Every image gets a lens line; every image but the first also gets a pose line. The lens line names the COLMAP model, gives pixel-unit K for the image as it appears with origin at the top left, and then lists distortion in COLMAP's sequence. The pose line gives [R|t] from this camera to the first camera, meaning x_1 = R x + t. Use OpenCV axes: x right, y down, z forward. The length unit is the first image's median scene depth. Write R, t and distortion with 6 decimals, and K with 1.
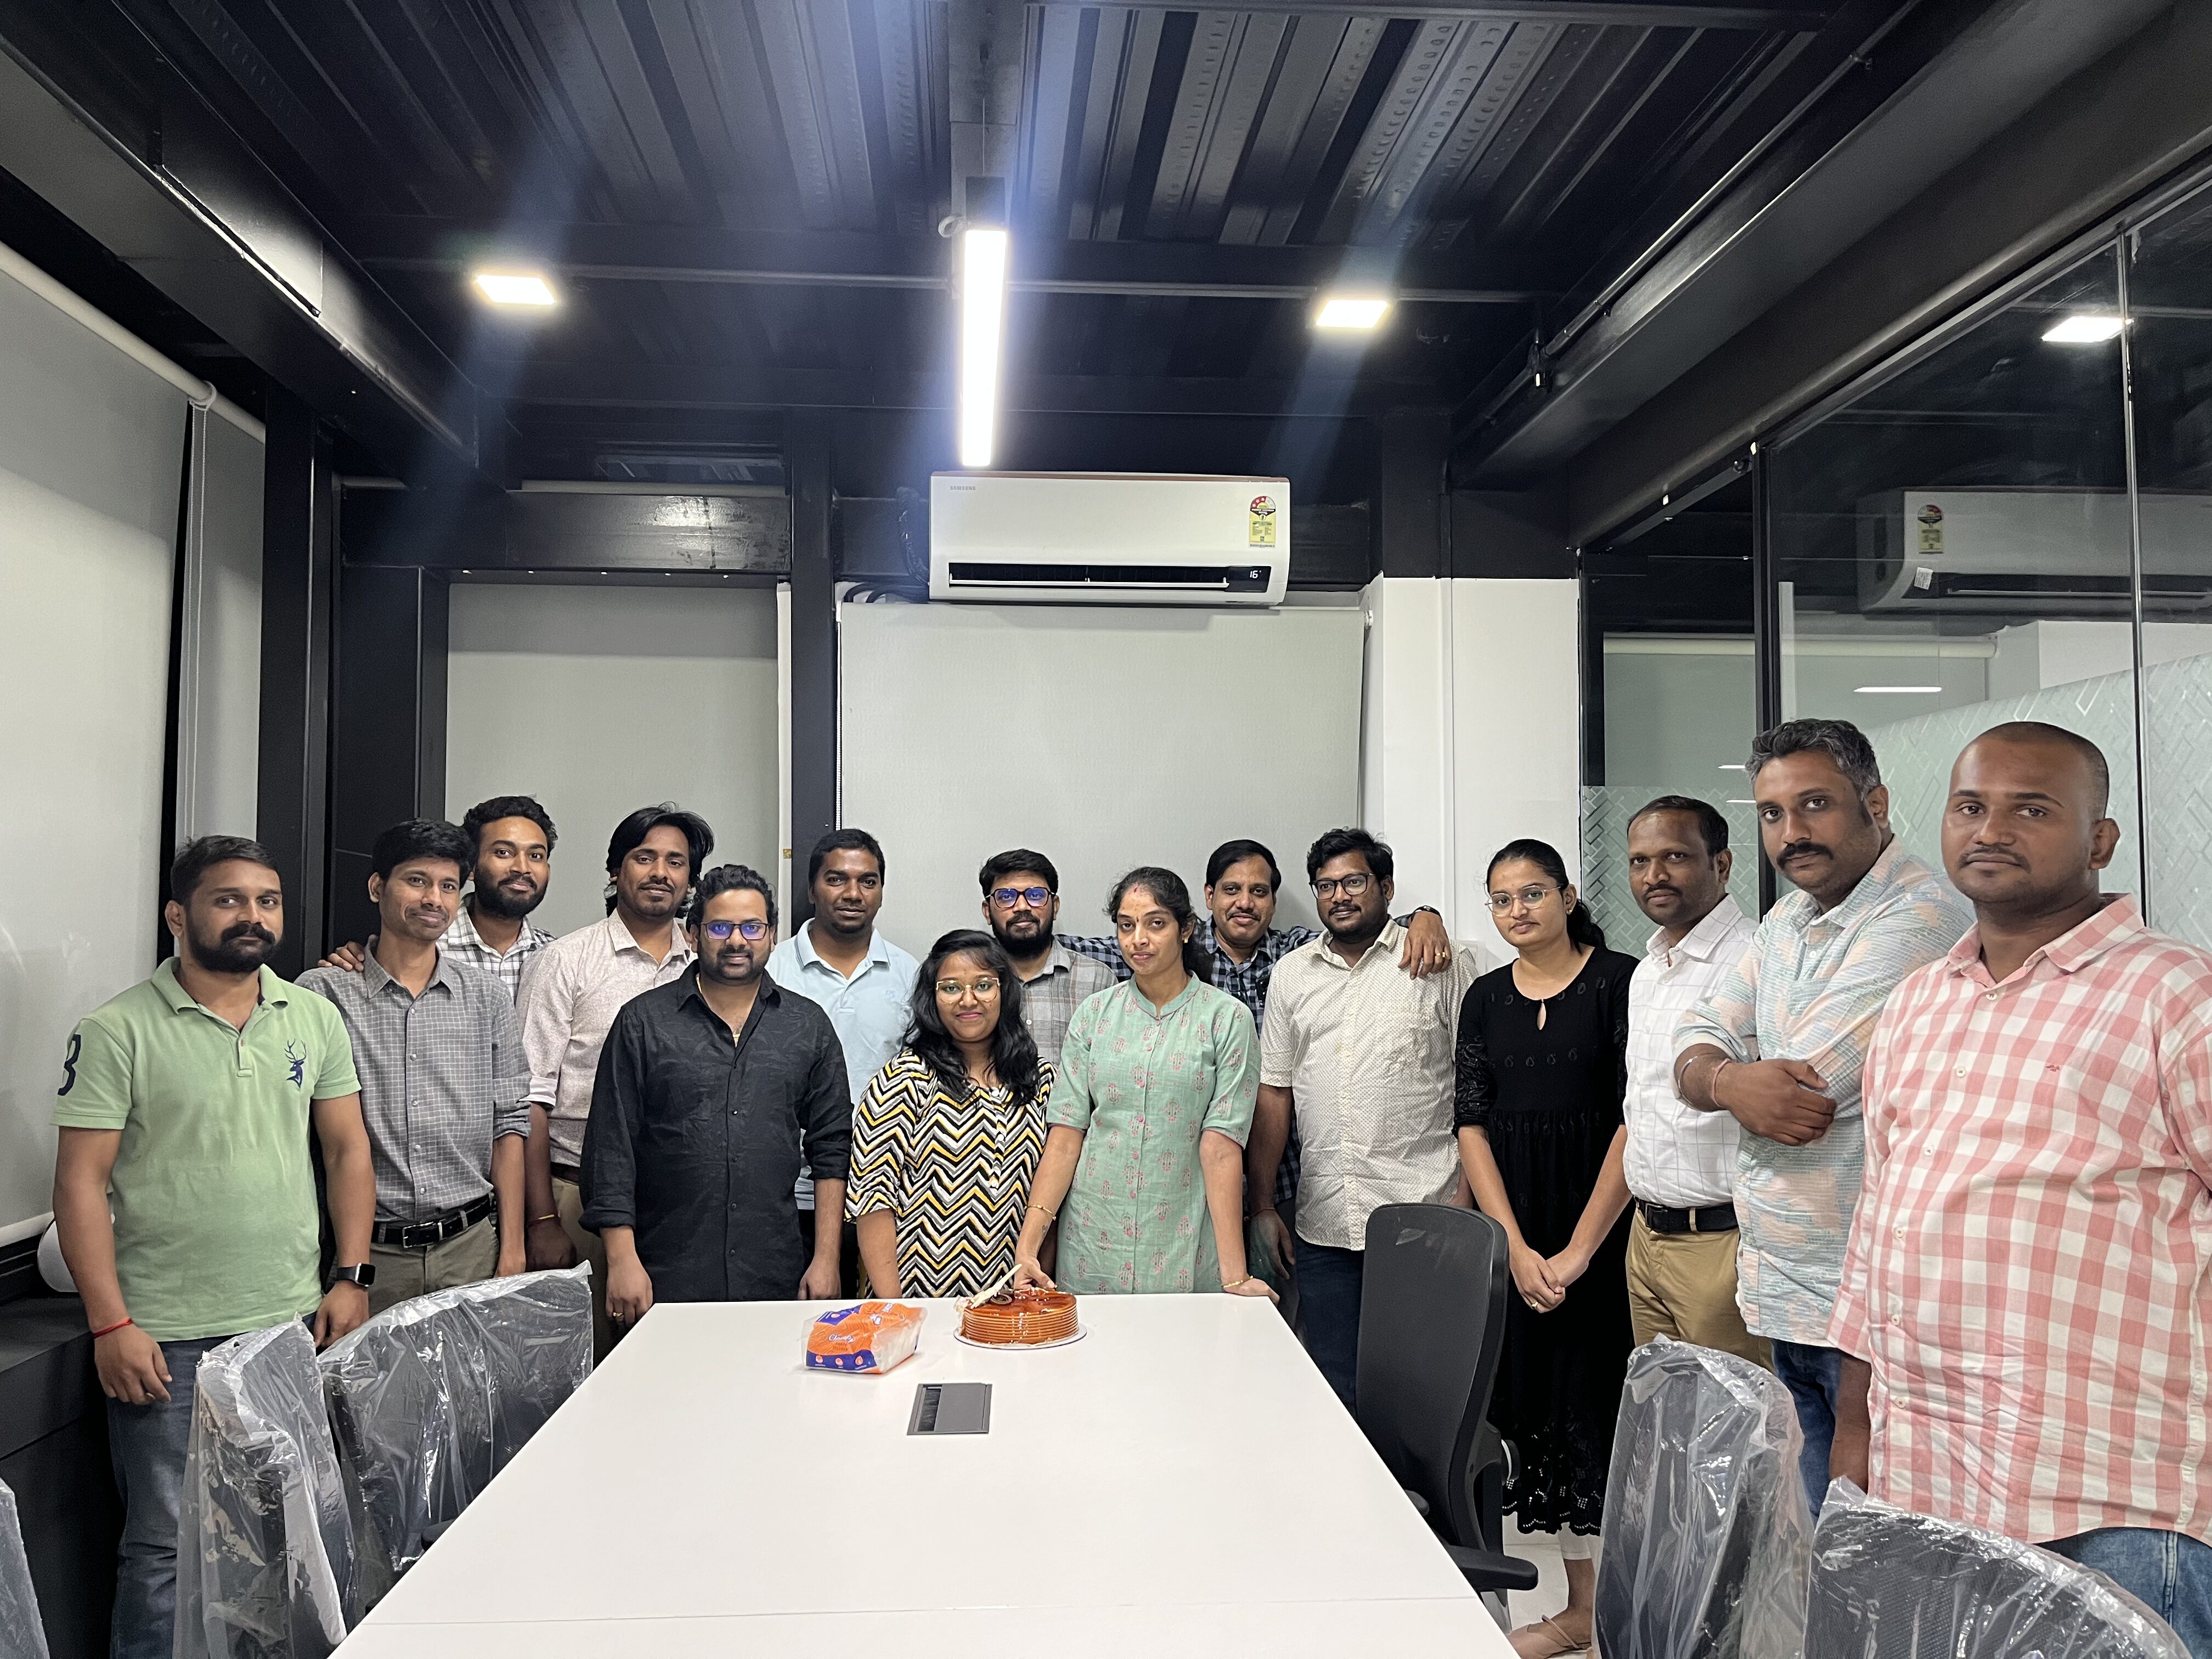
lens RADIAL K [[1646.3, 0, 1106.0], [0, 1646.3, 829.5], [0, 0, 1]] dist [0.036063, -0.002045]
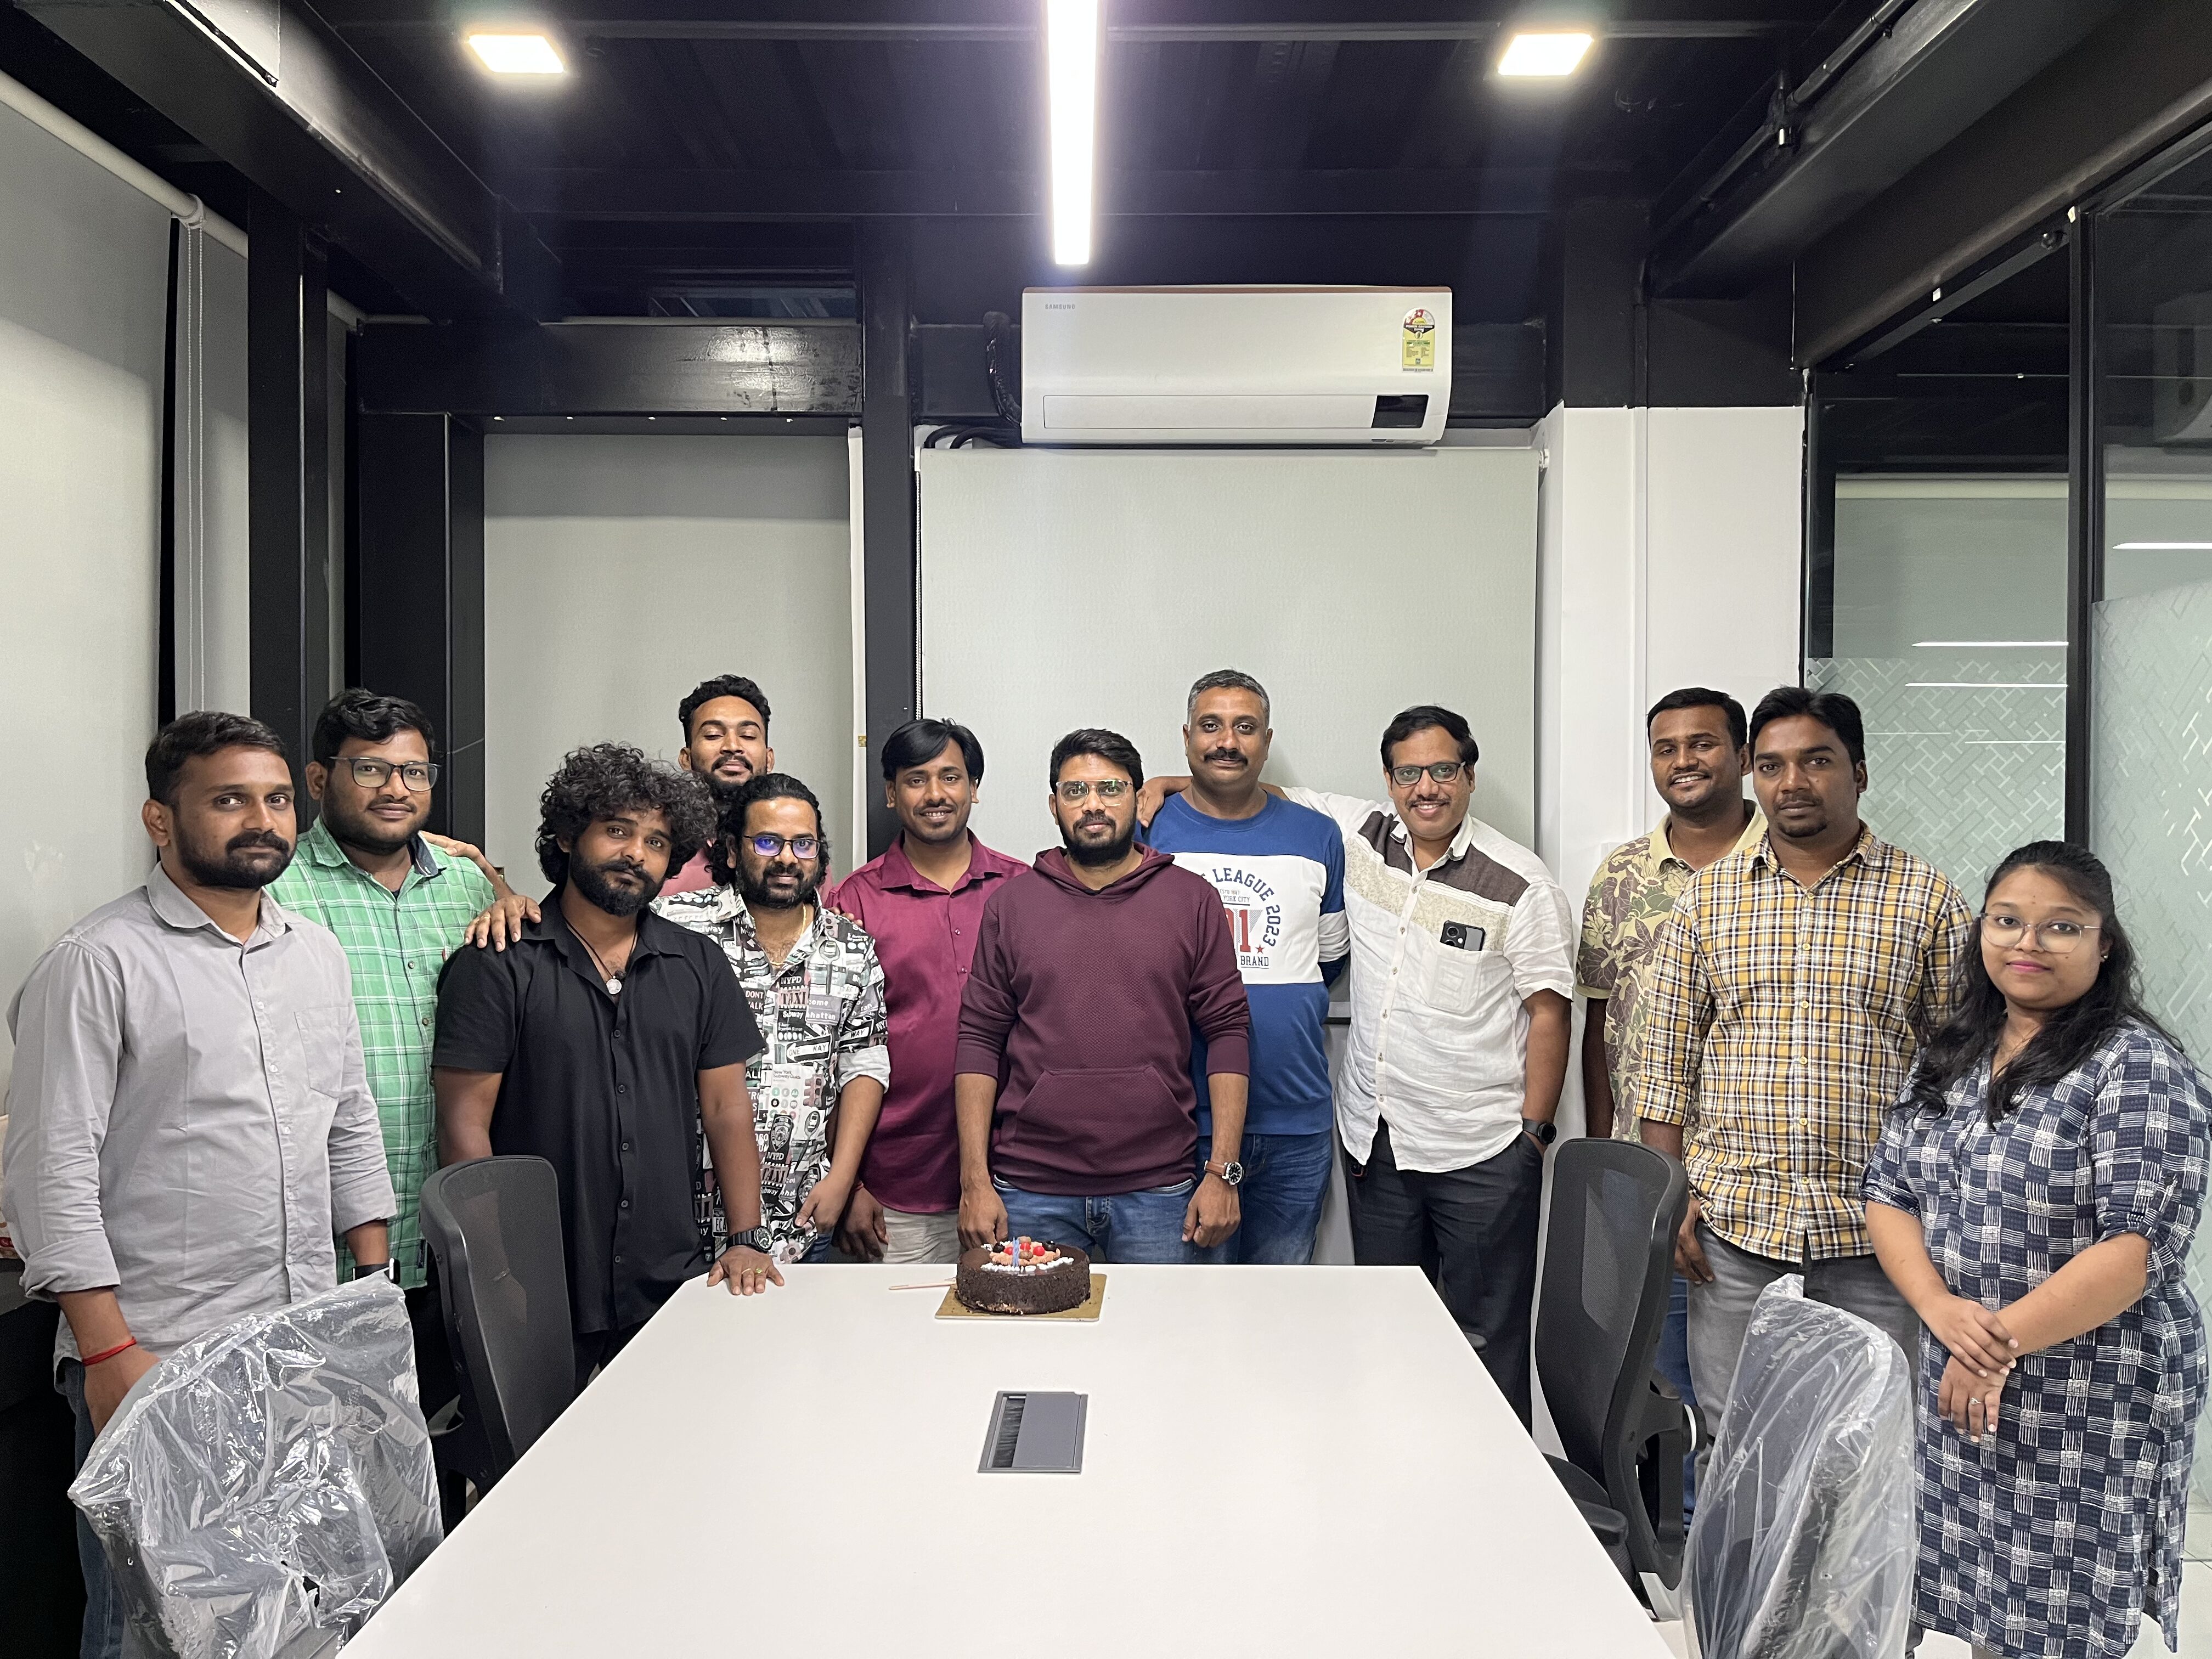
lens RADIAL K [[1640.6, 0, 1106.0], [0, 1640.6, 829.5], [0, 0, 1]] dist [0.065376, -0.092346]
pose [[0.997520, 0.003290, -0.070310, -0.003190], [0.001143, 0.998018, 0.062926, 0.006829], [0.070377, -0.062850, 0.995538, 0.141866]]
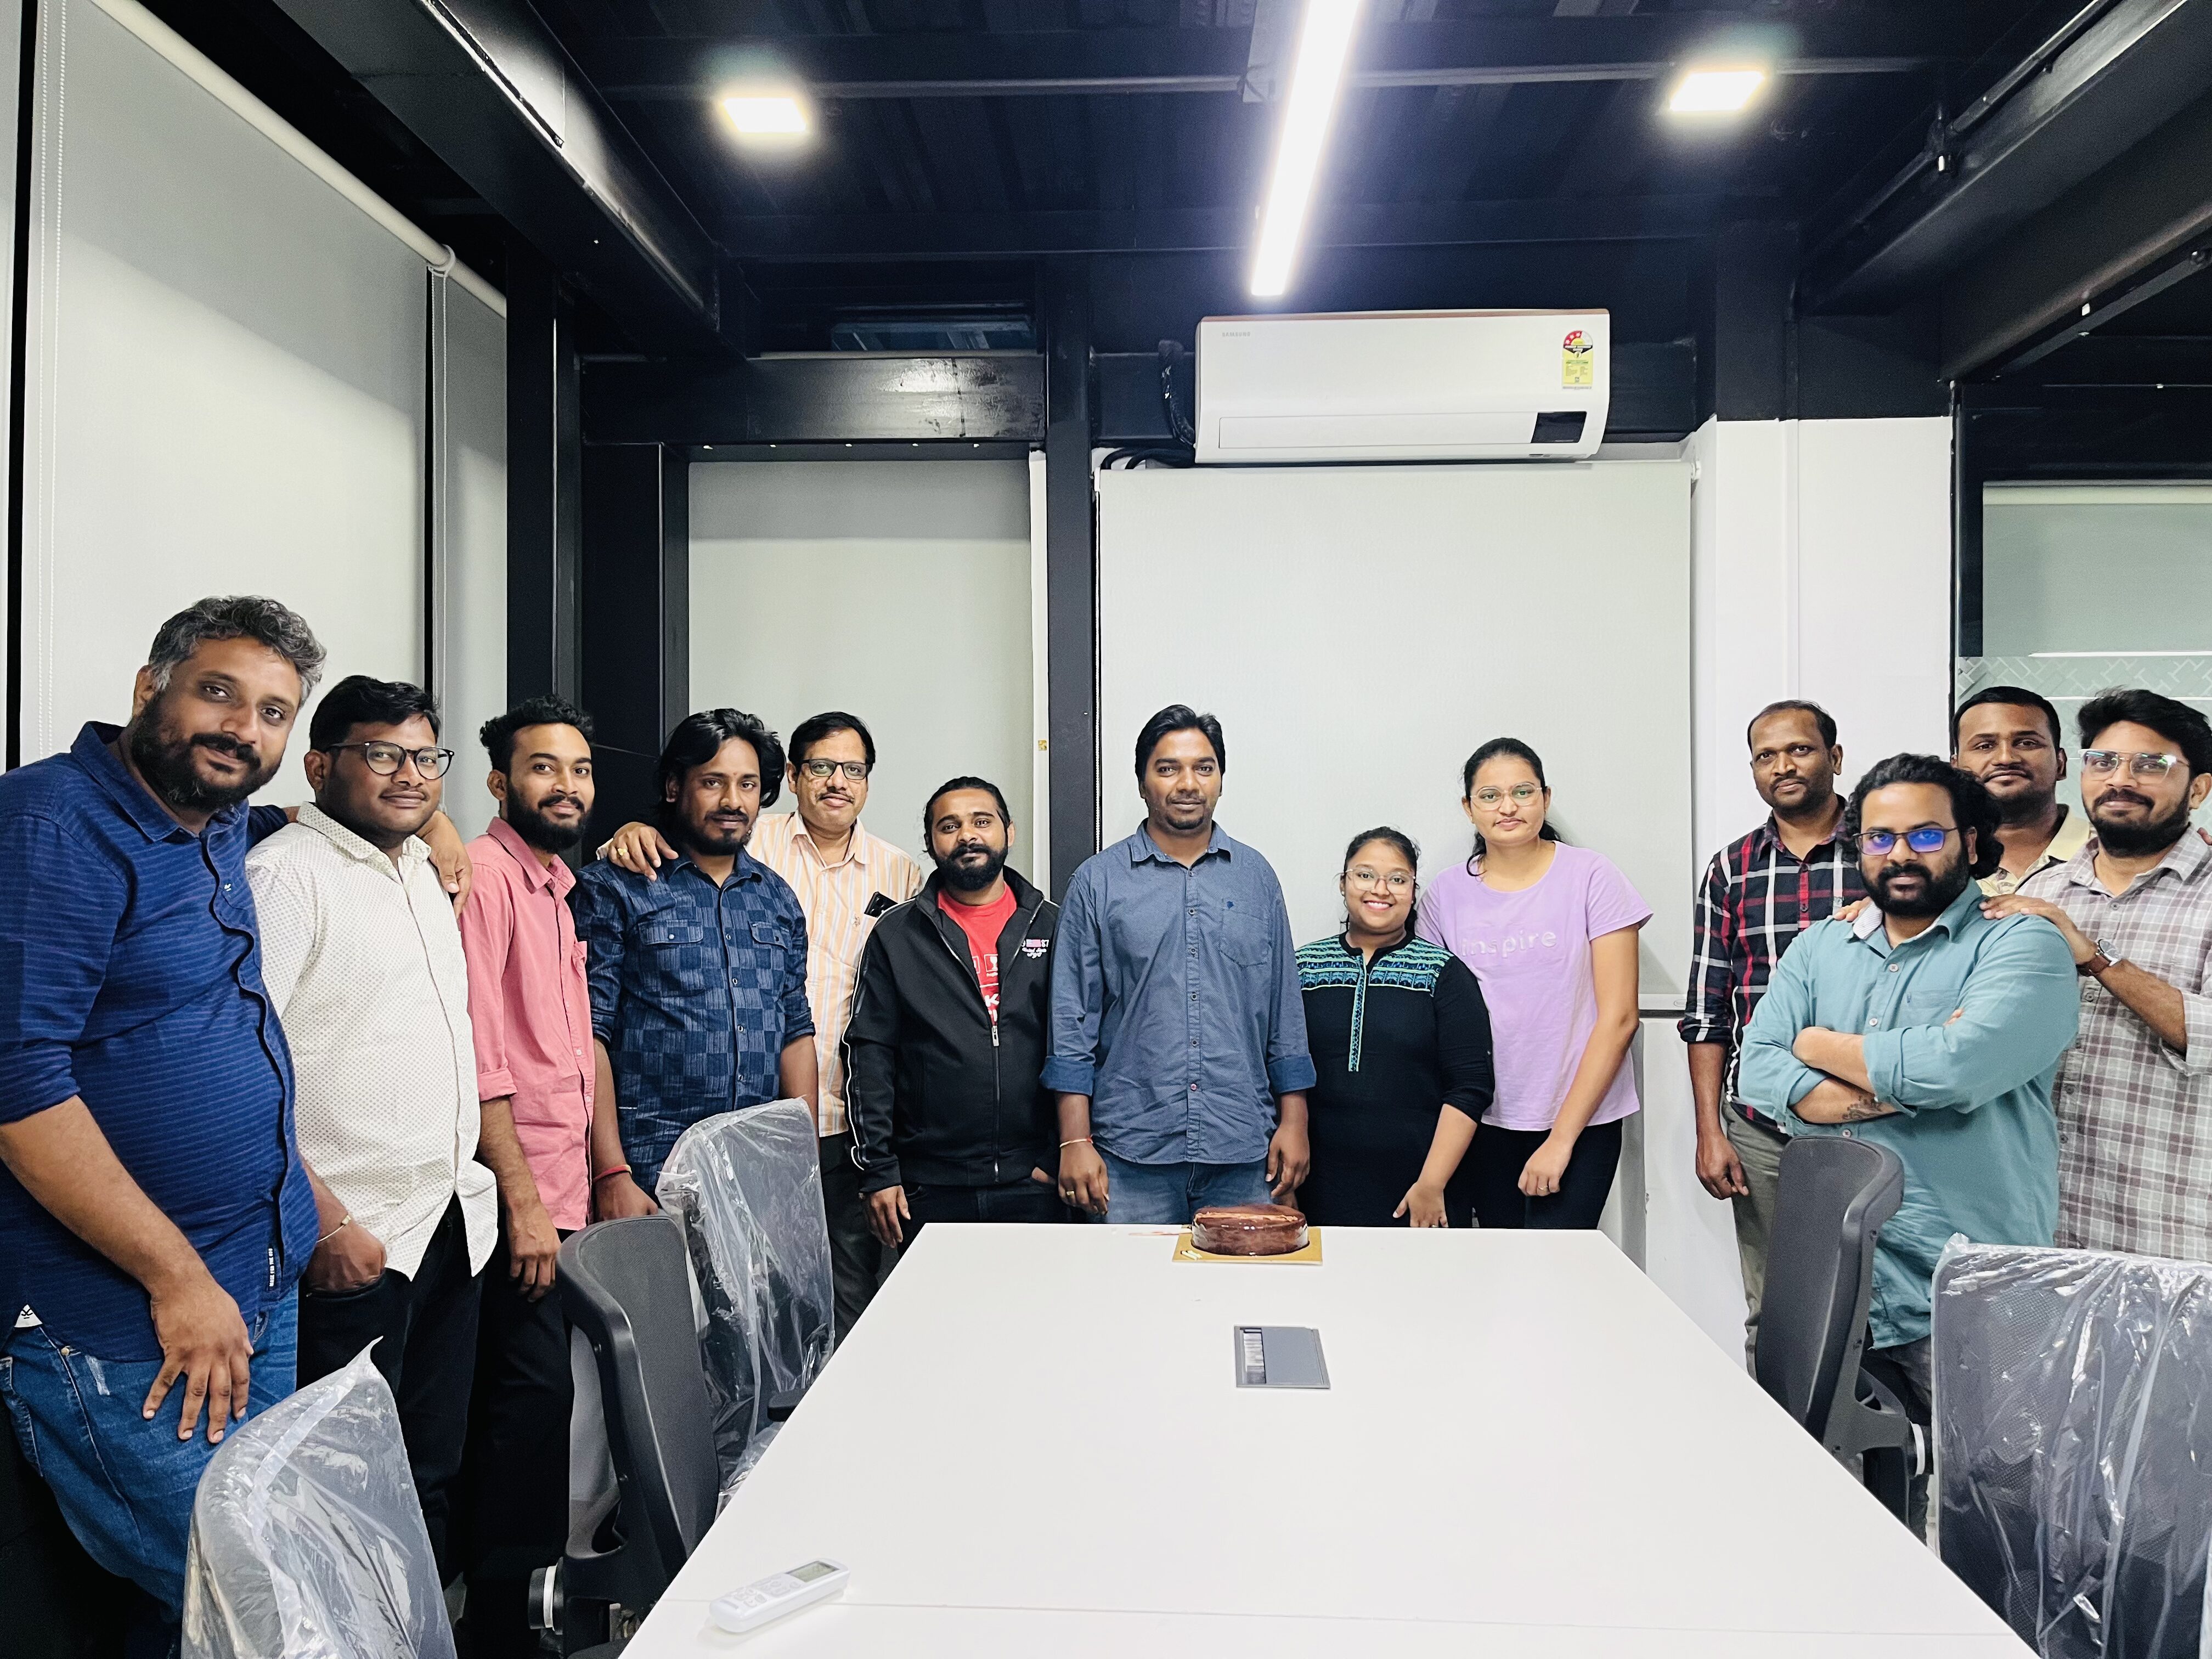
lens RADIAL K [[1640.6, 0, 1106.0], [0, 1640.6, 829.5], [0, 0, 1]] dist [0.065376, -0.092346]
pose [[0.993368, -0.001263, -0.114968, -0.053590], [0.006715, 0.998870, 0.047049, 0.019559], [0.114778, -0.047509, 0.992254, 0.084651]]
